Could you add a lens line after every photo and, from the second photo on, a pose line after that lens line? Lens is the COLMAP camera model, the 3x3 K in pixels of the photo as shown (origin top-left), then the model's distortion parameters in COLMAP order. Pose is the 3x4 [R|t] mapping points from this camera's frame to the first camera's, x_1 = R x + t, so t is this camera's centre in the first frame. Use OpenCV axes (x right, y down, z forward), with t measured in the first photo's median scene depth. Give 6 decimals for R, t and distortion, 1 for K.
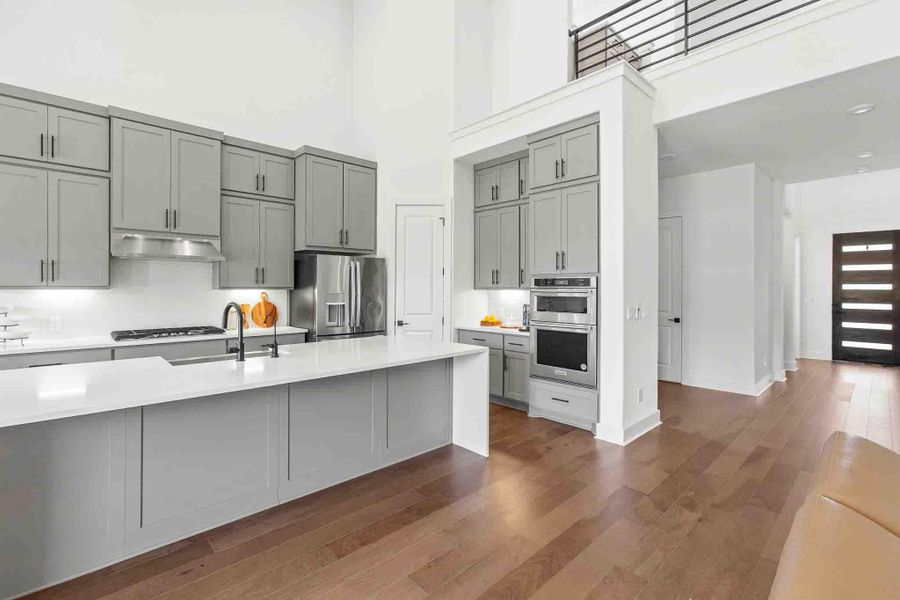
lens RADIAL K [[399.3, 0, 439.7], [0, 399.3, 285.2], [0, 0, 1]] dist [-0.006930, 0.003715]
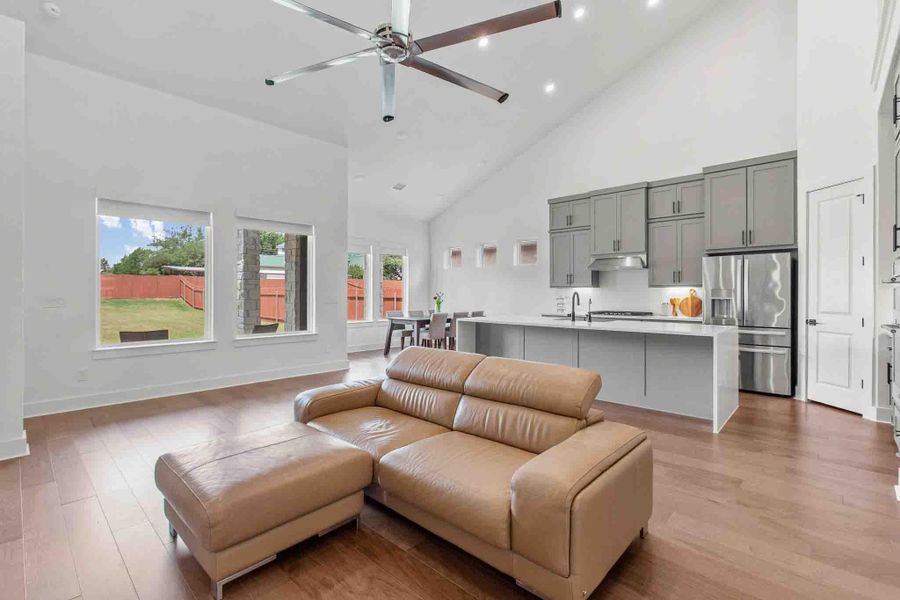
lens RADIAL K [[399.3, 0, 467.7], [0, 399.3, 293.5], [0, 0, 1]] dist [-0.006930, 0.003715]
pose [[0.138190, -0.000738, -0.990405, 0.776552], [0.006111, 0.999981, 0.000108, 0.028420], [0.990387, -0.006067, 0.138192, 0.120664]]
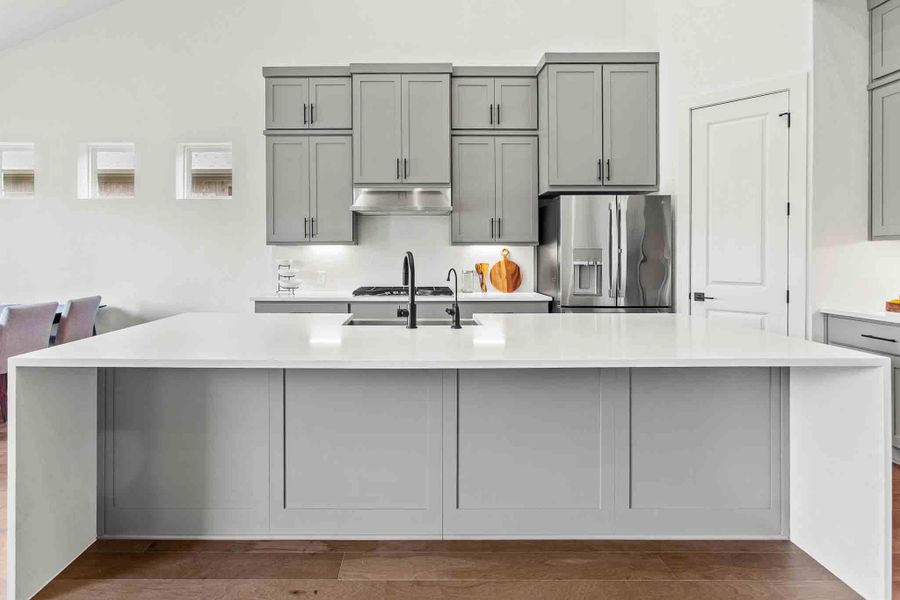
lens RADIAL K [[443.8, 0, 422.5], [0, 443.8, 255.3], [0, 0, 1]] dist [-0.010322, 0.007105]
pose [[0.741510, -0.003227, -0.670934, 0.050020], [0.007712, 0.999963, 0.003713, 0.027655], [0.670898, -0.007927, 0.741508, 0.222175]]
